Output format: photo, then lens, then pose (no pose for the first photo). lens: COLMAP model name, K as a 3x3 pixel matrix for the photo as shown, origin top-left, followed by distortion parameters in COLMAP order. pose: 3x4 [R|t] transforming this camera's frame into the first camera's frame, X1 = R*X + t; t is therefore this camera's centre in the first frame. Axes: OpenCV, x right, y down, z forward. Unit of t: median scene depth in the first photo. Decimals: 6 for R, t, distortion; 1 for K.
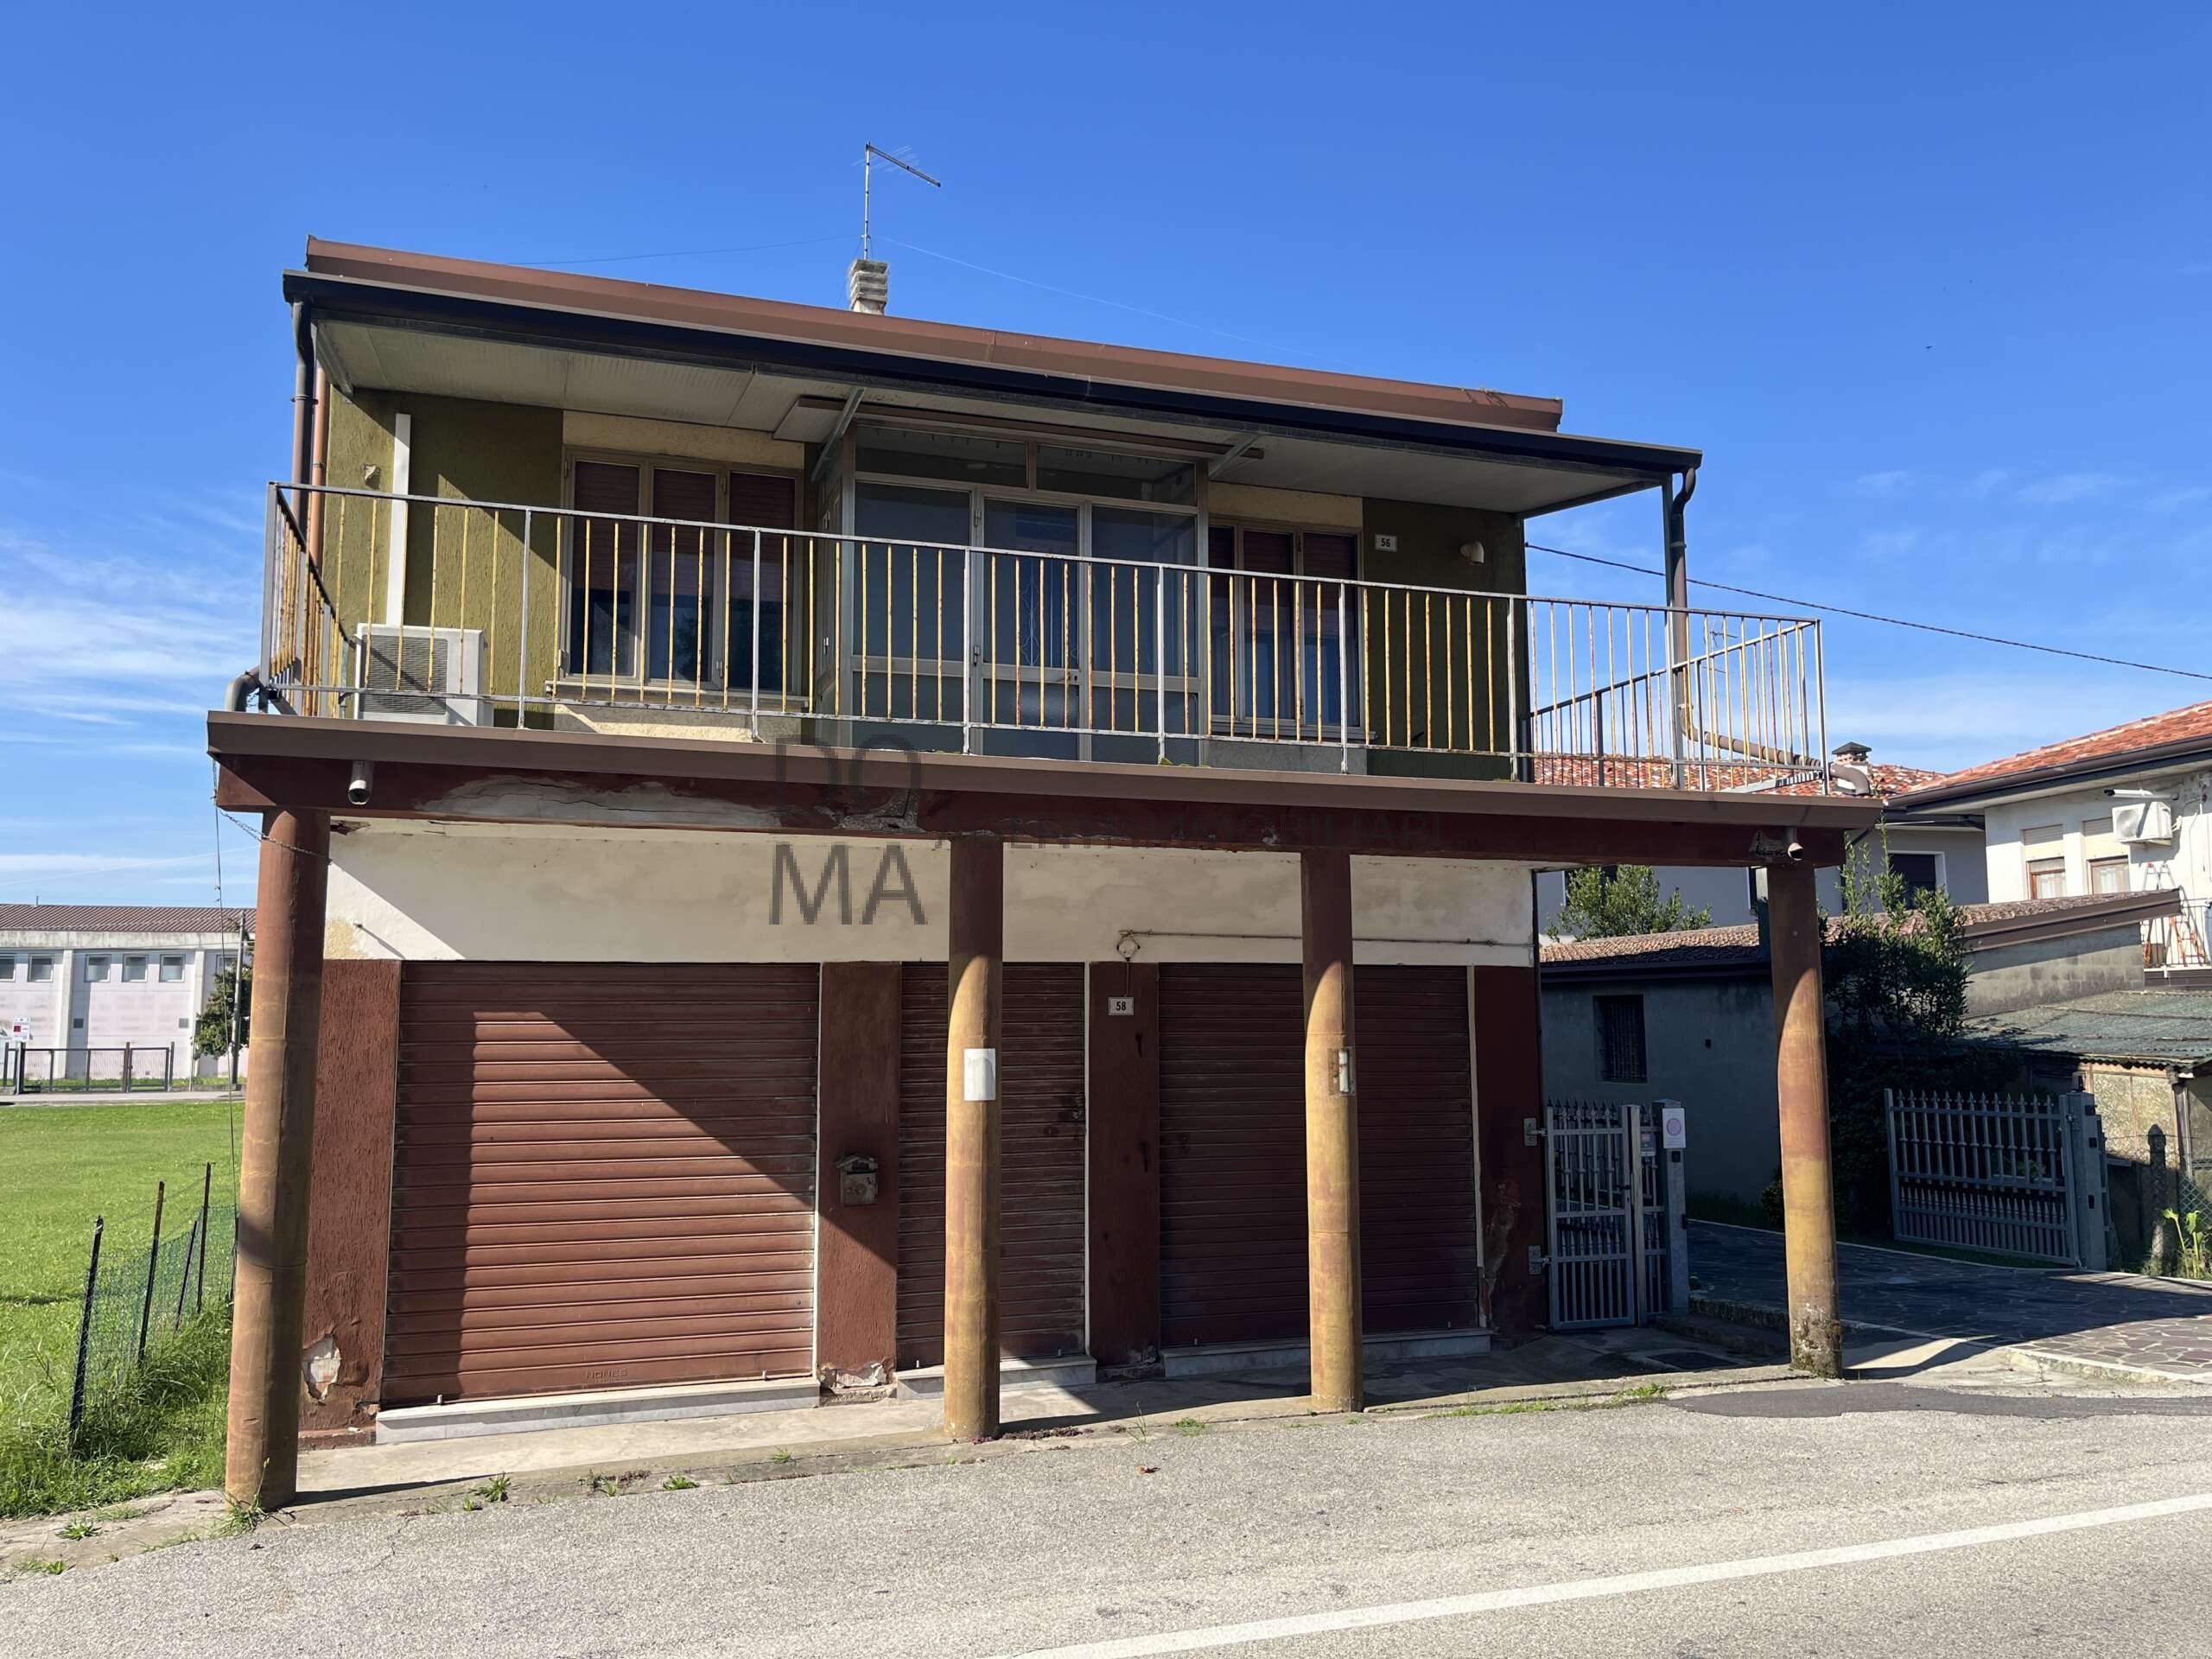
lens RADIAL K [[1682.3, 0, 1122.2], [0, 1682.3, 835.0], [0, 0, 1]] dist [0.096320, -0.156911]
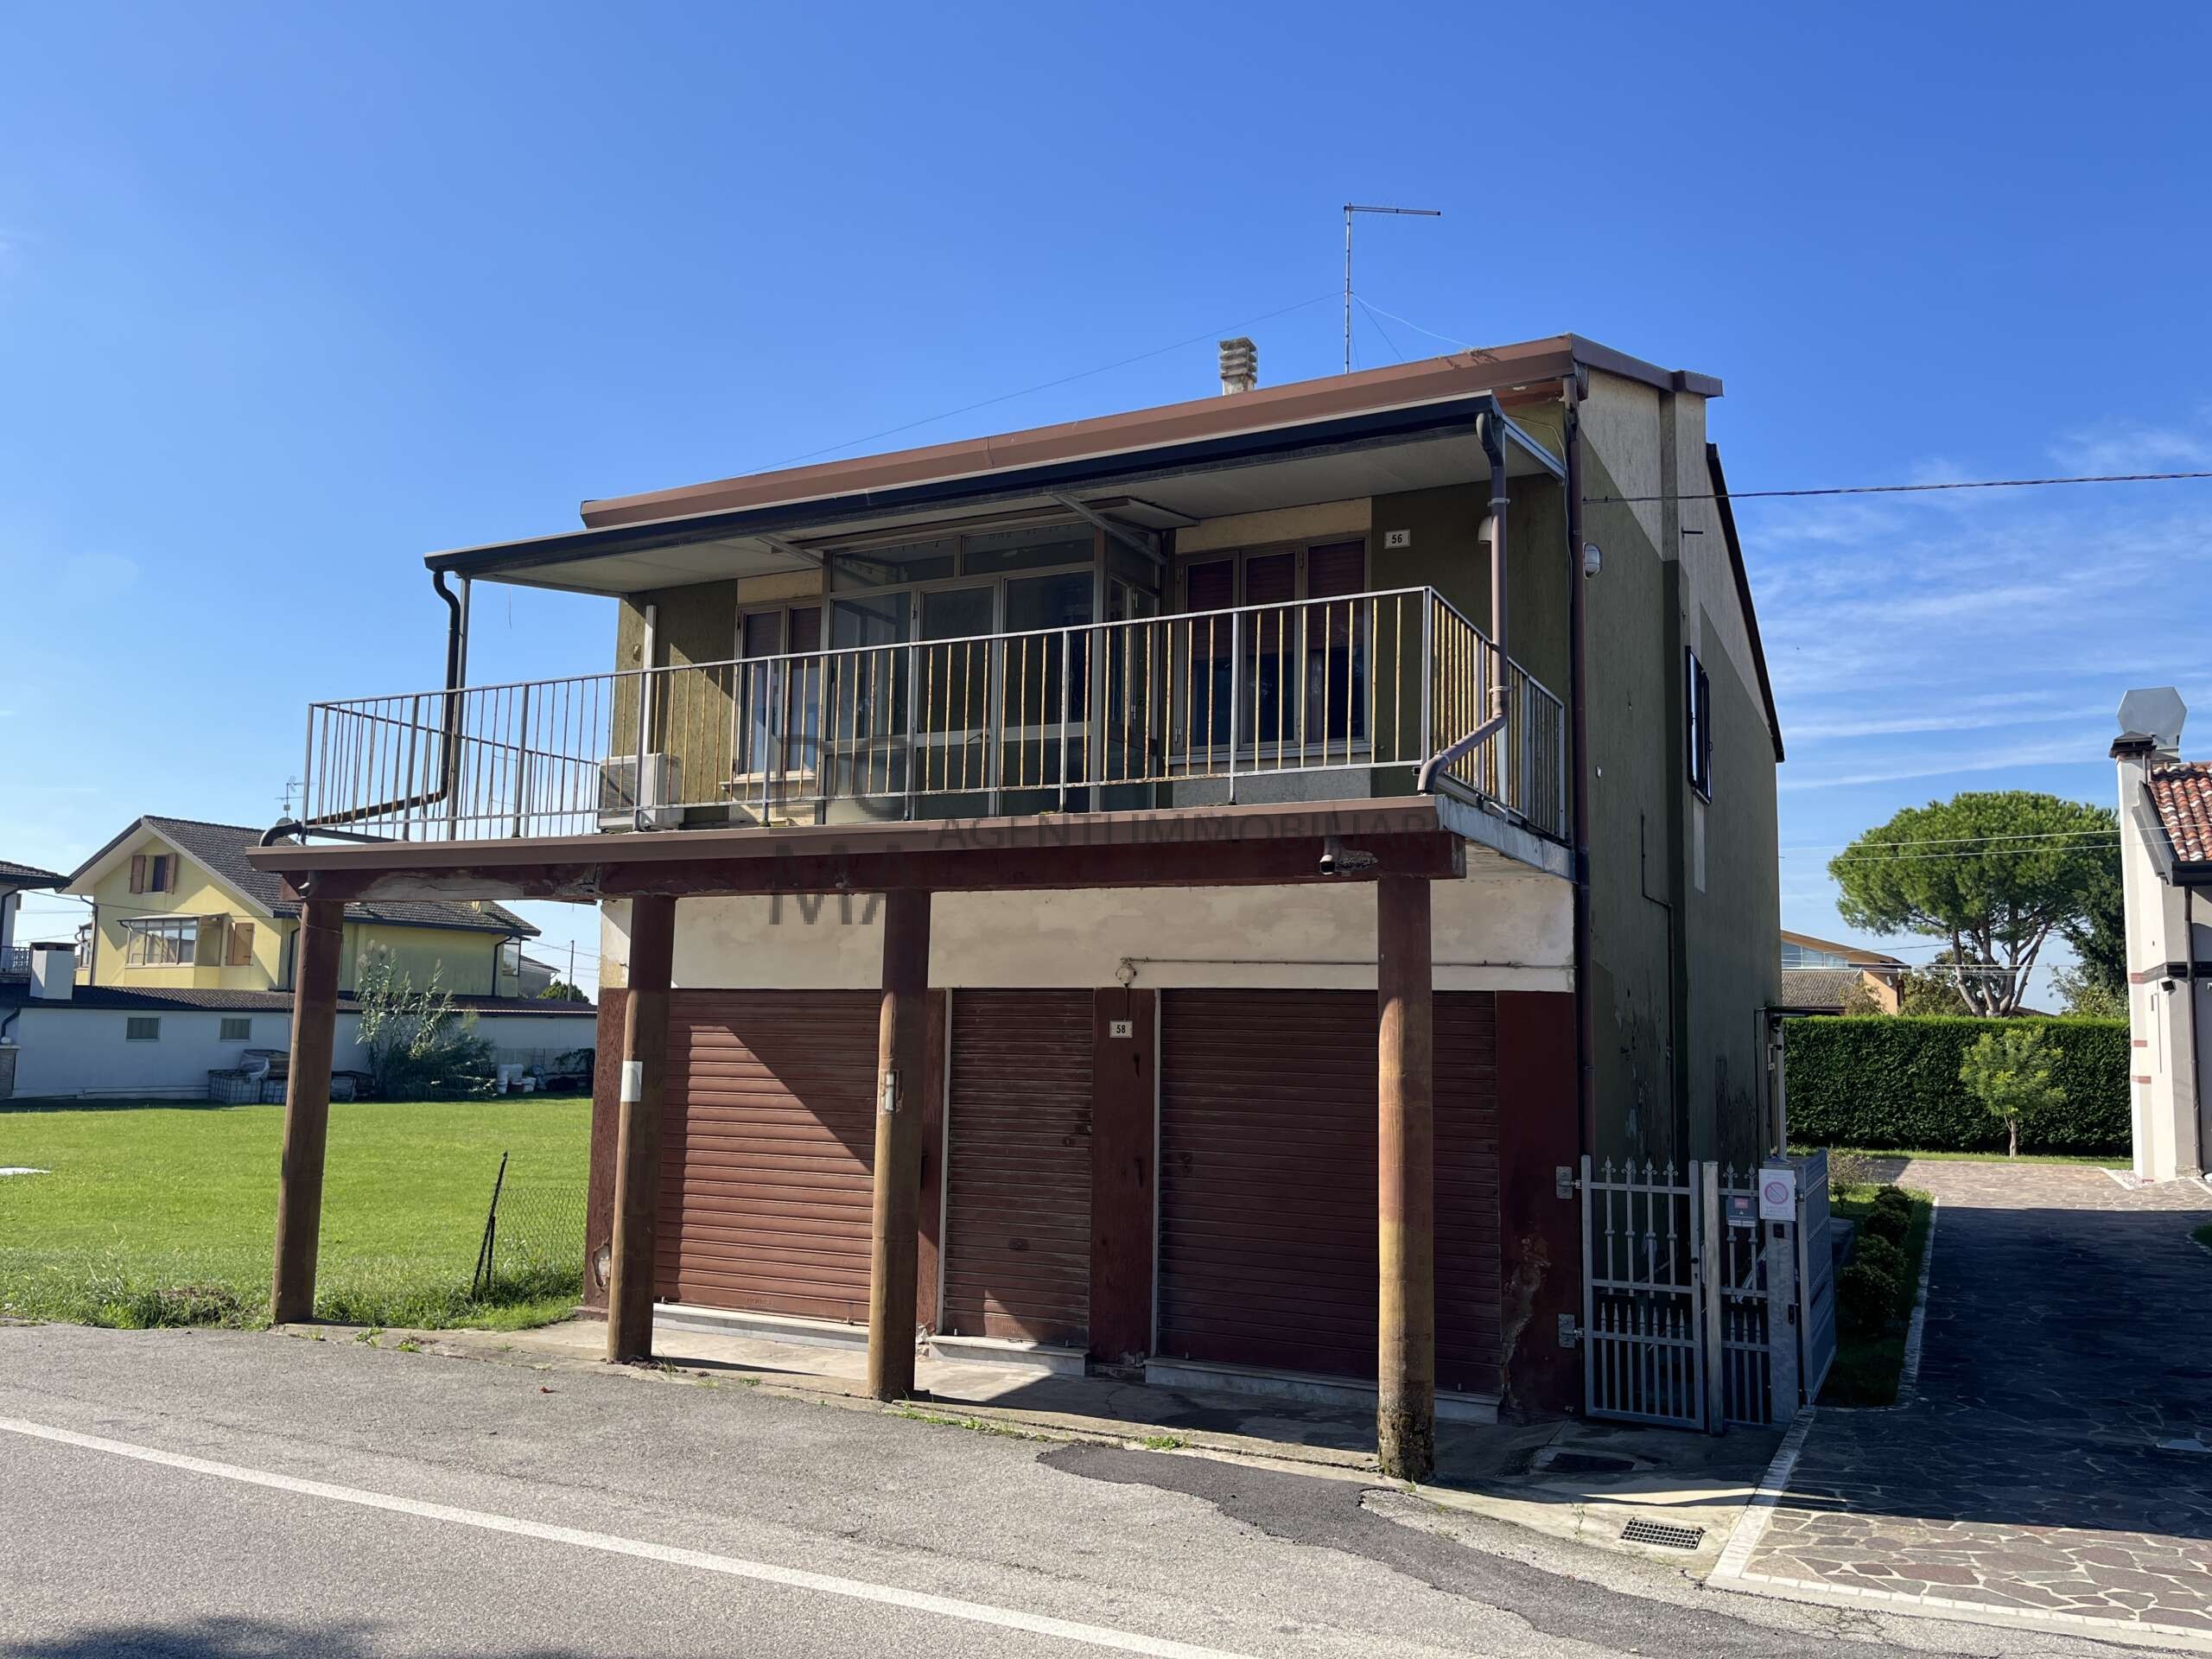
lens RADIAL K [[1682.3, 0, 1122.2], [0, 1682.3, 835.0], [0, 0, 1]] dist [0.096320, -0.156911]
pose [[0.701739, -0.064930, -0.709469, 0.770046], [0.060096, 0.997684, -0.031866, 0.012640], [0.709895, -0.020274, 0.704016, 0.250148]]
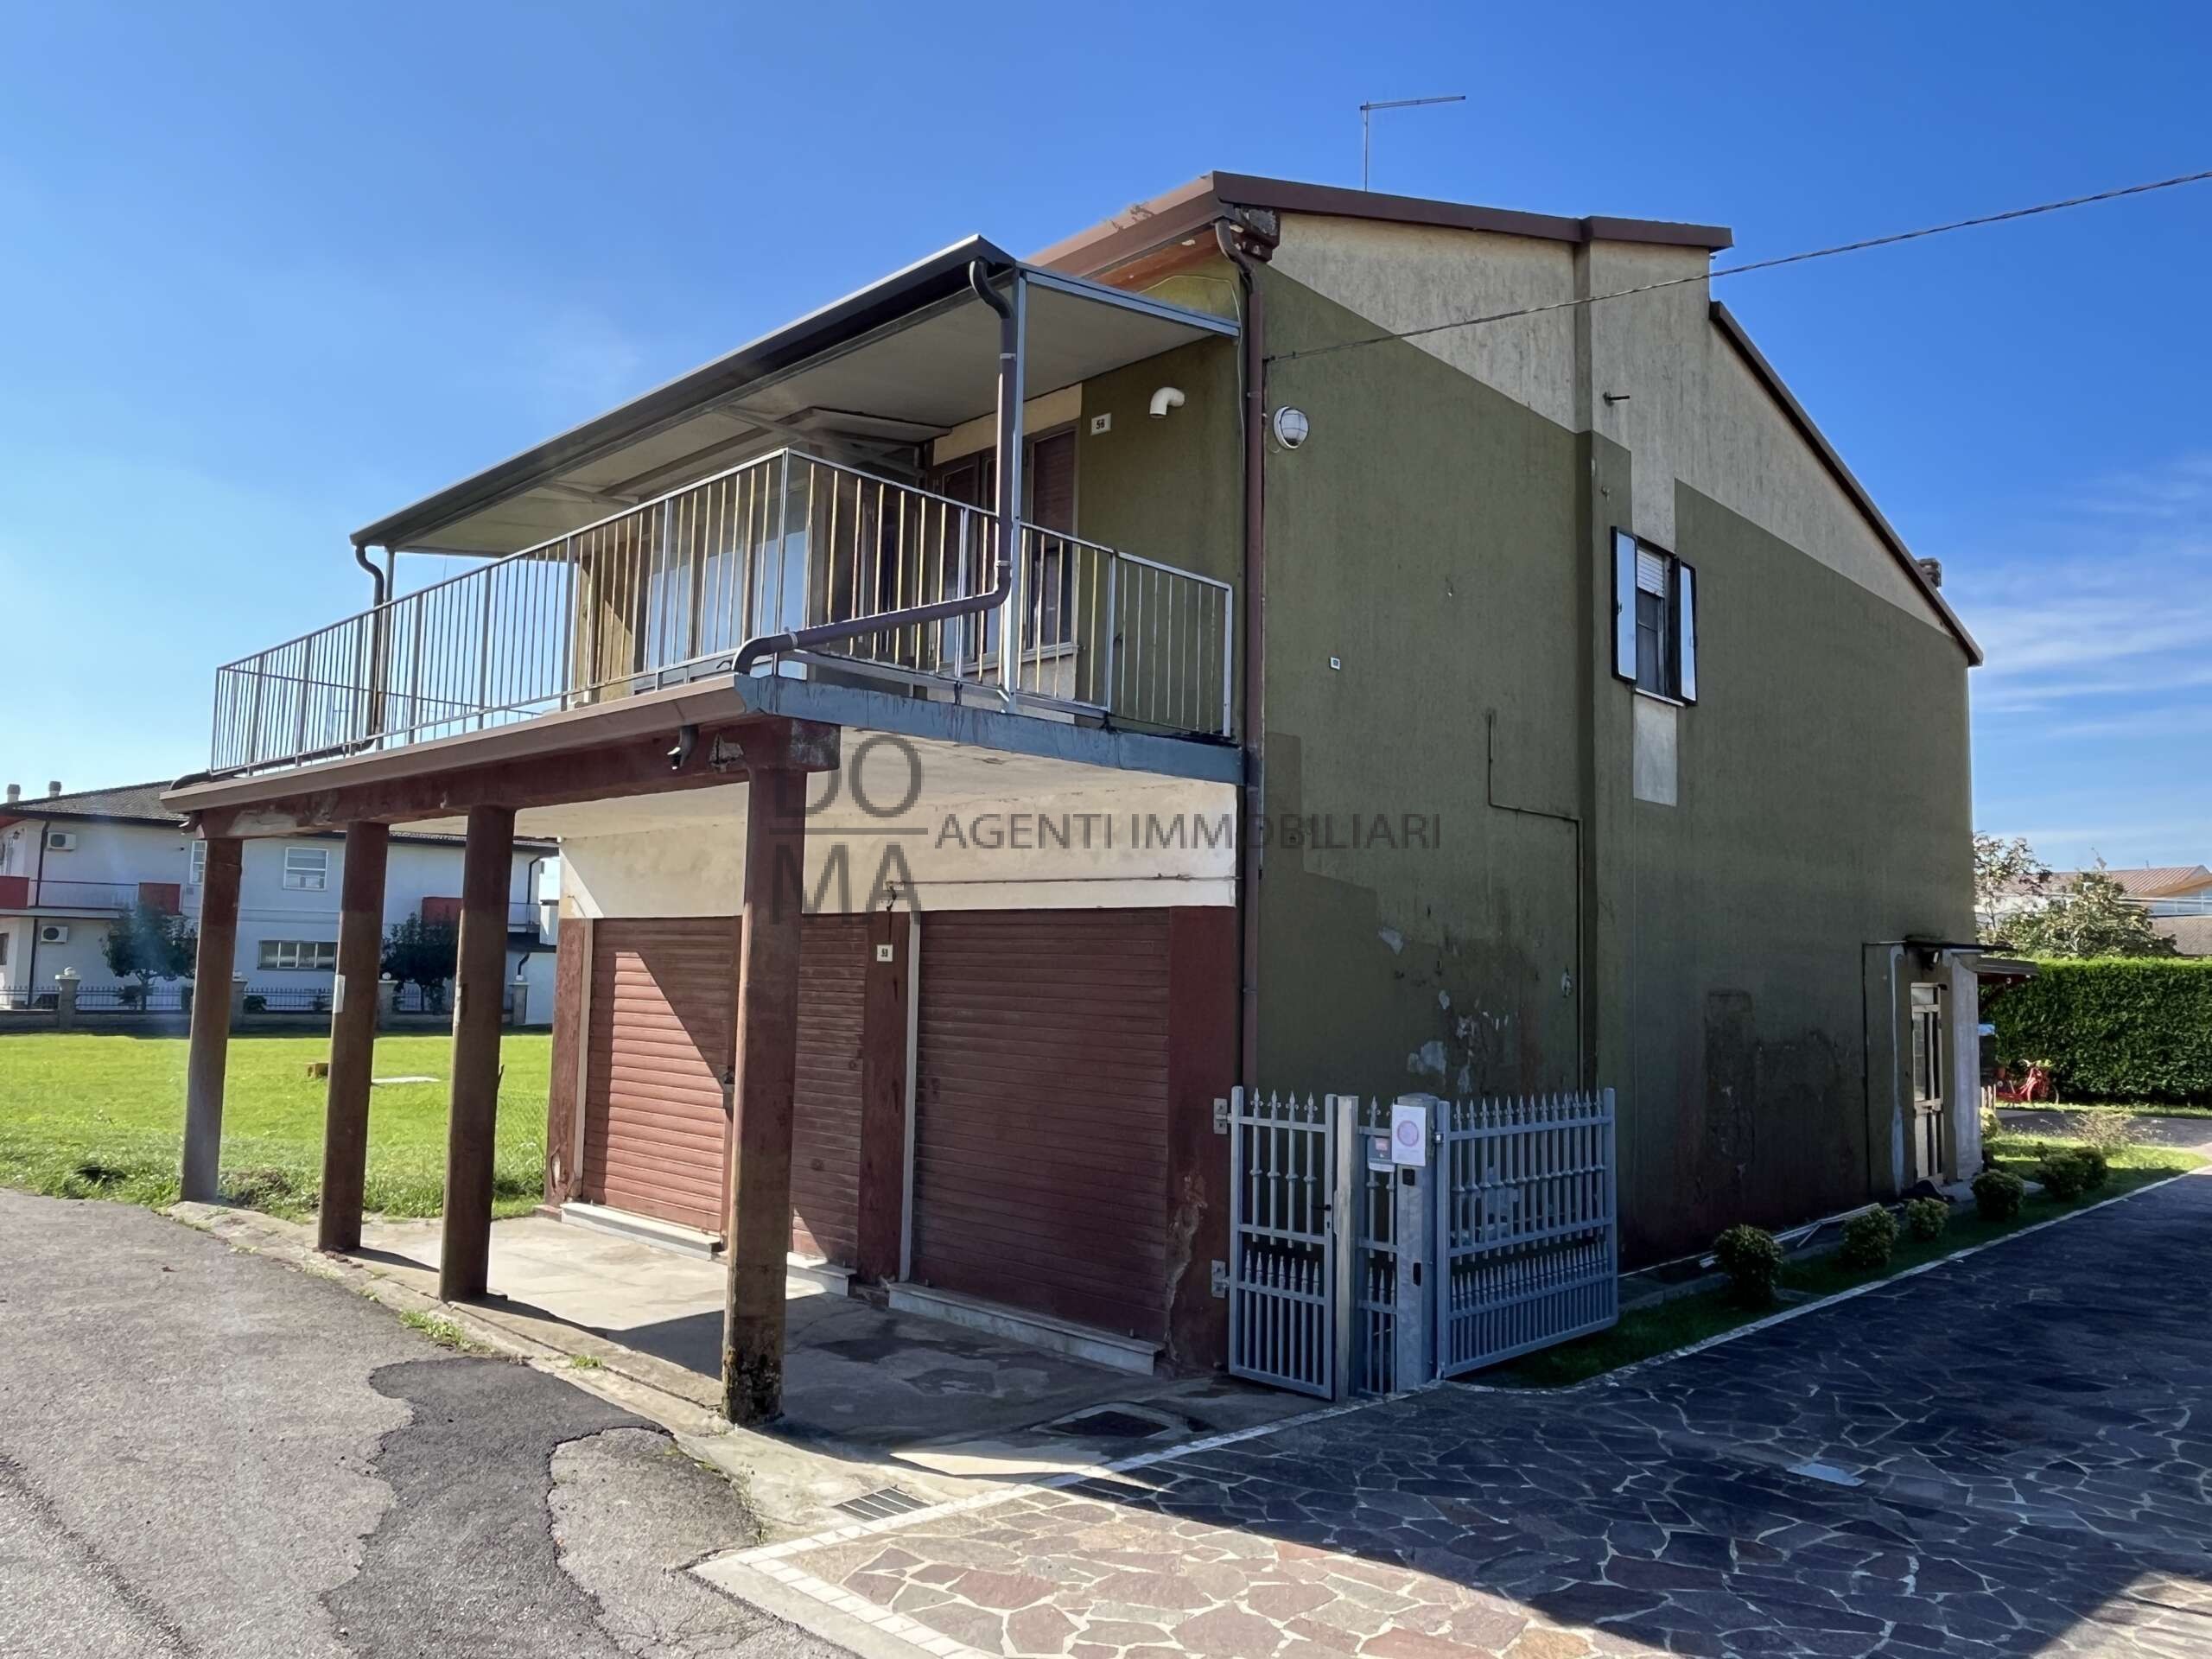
lens RADIAL K [[1553.0, 0, 1106.0], [0, 1553.0, 829.5], [0, 0, 1]] dist [0.000064, 0.048192]
pose [[0.451207, -0.066059, -0.889971, 0.936990], [0.077212, 0.996407, -0.034814, 0.069378], [0.889073, -0.053008, 0.454686, 0.686890]]
